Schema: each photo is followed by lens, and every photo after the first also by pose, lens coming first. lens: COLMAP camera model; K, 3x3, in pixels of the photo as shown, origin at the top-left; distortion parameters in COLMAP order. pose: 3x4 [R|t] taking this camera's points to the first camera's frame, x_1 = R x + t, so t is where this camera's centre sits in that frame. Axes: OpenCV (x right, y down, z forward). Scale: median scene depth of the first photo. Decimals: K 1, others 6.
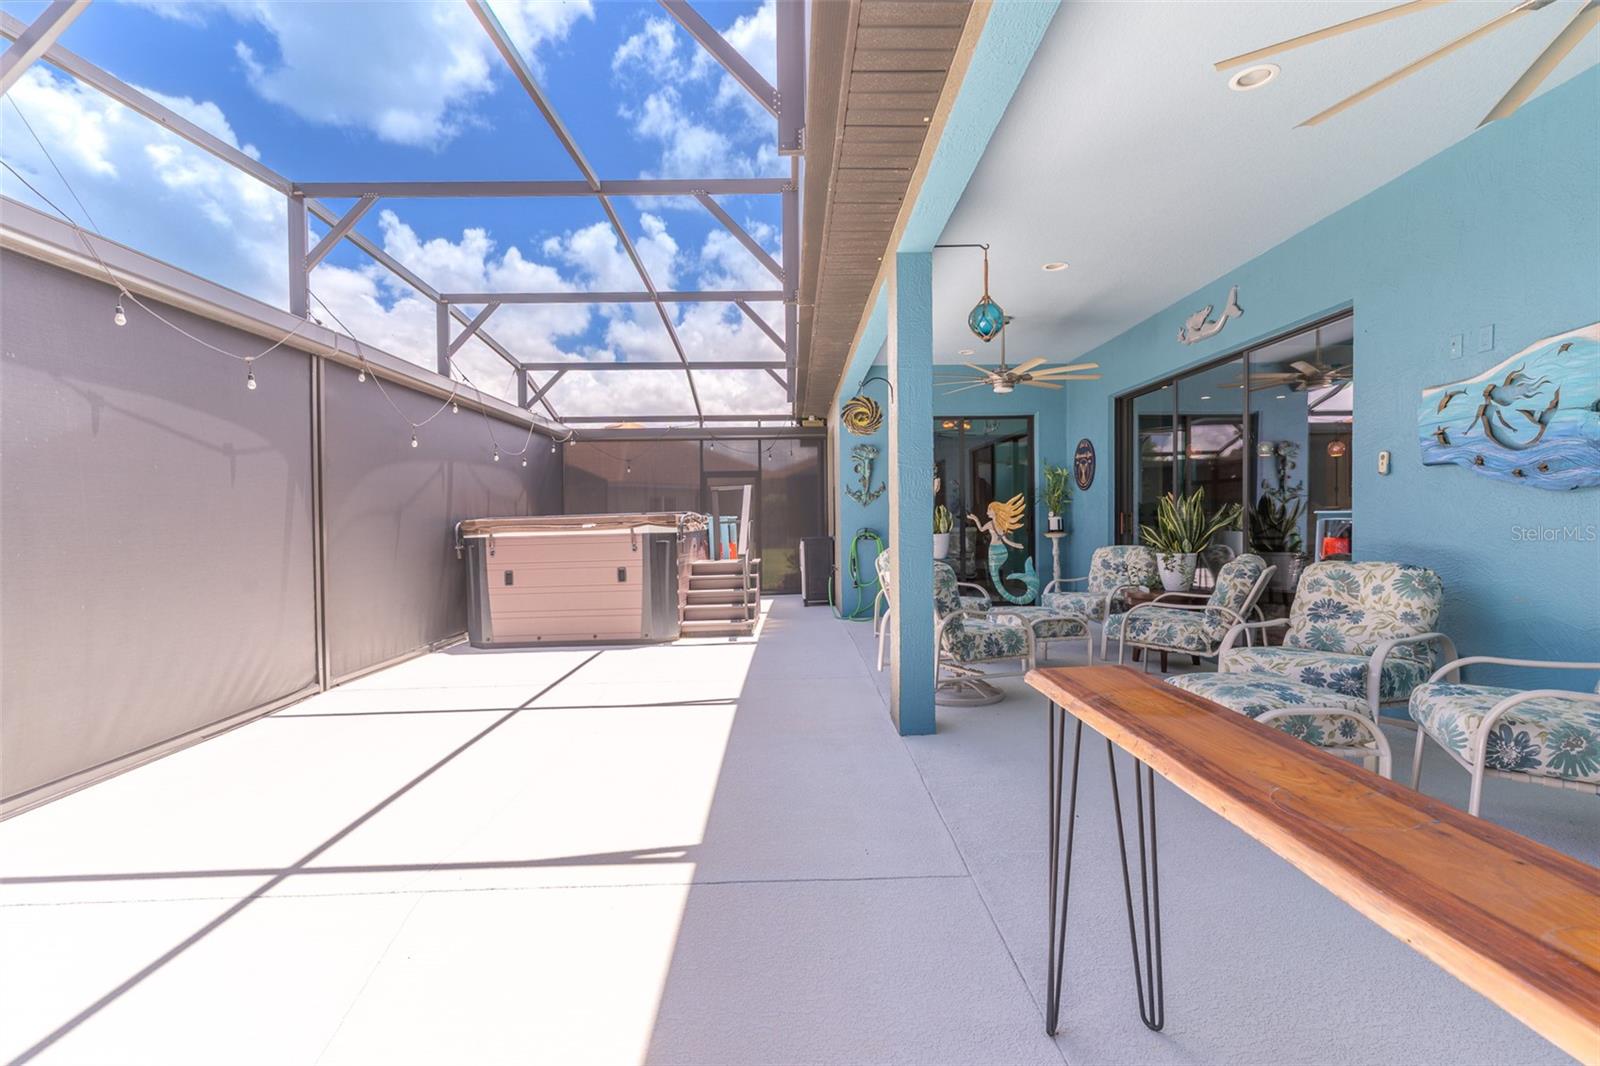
lens RADIAL K [[753.6, 0, 798.7], [0, 753.6, 526.9], [0, 0, 1]] dist [0.000820, 0.000160]
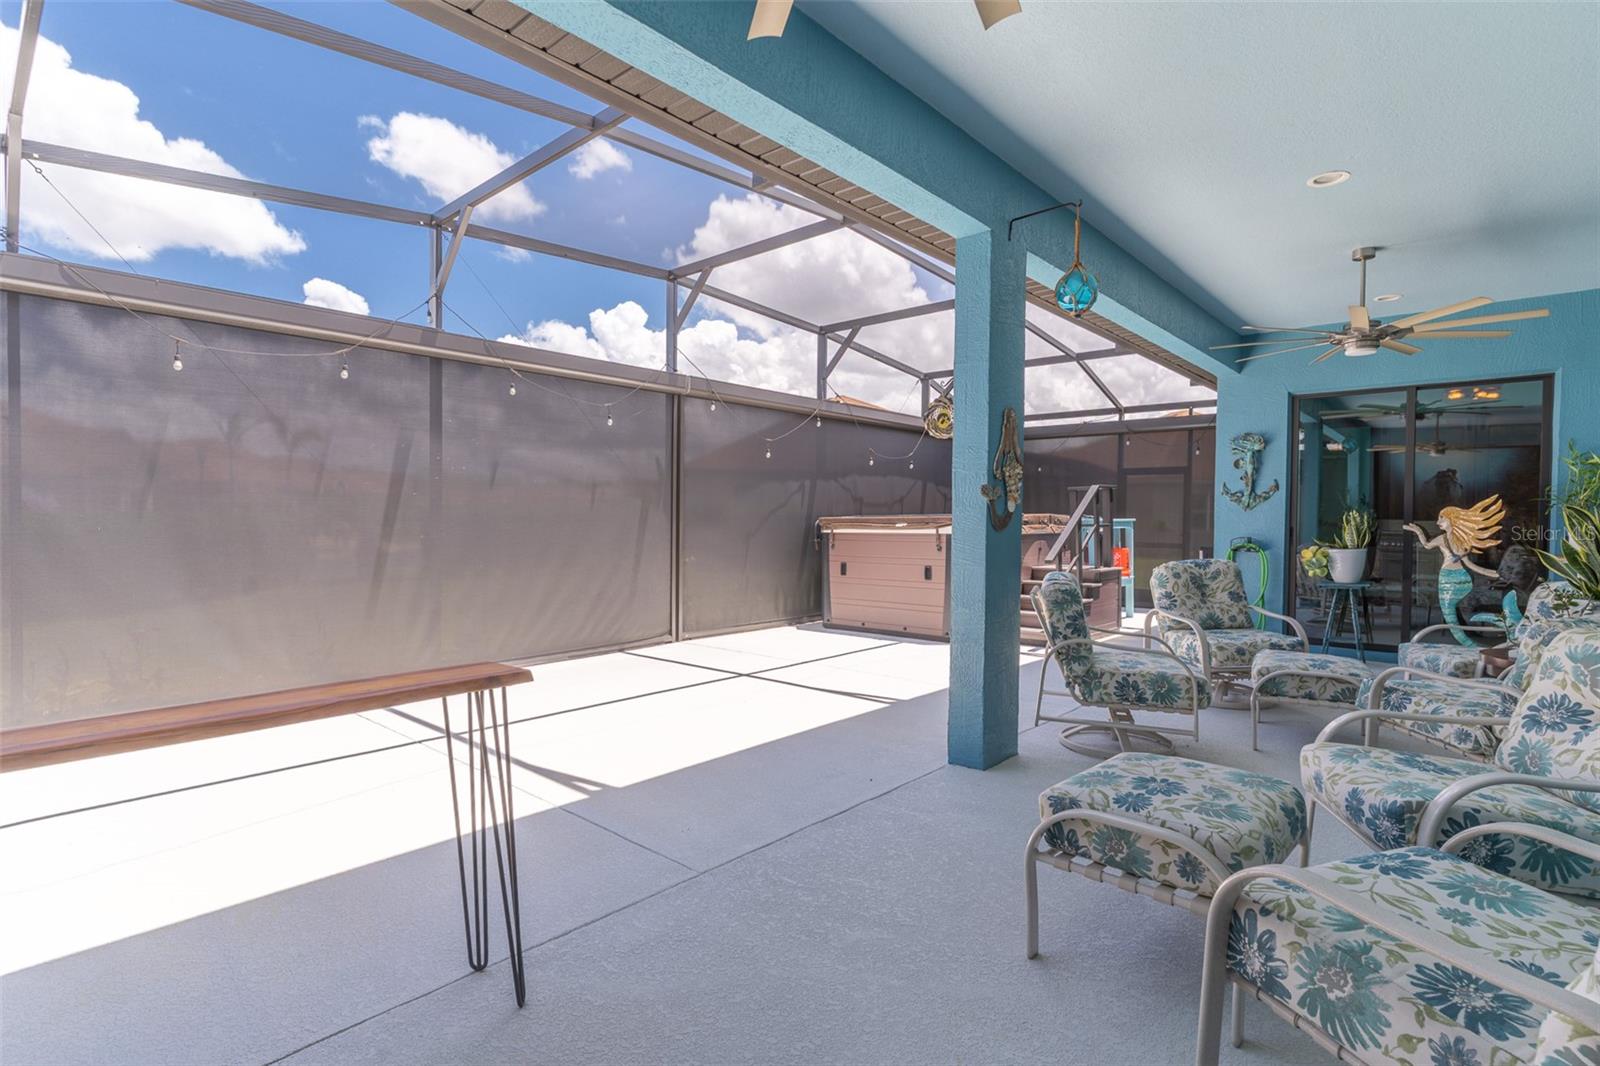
lens RADIAL K [[753.6, 0, 794.5], [0, 753.6, 531.3], [0, 0, 1]] dist [0.000820, 0.000160]
pose [[0.745857, 0.034472, -0.665214, 0.321200], [-0.026853, 0.999404, 0.021682, -0.011729], [0.665565, 0.001691, 0.746338, 0.097590]]
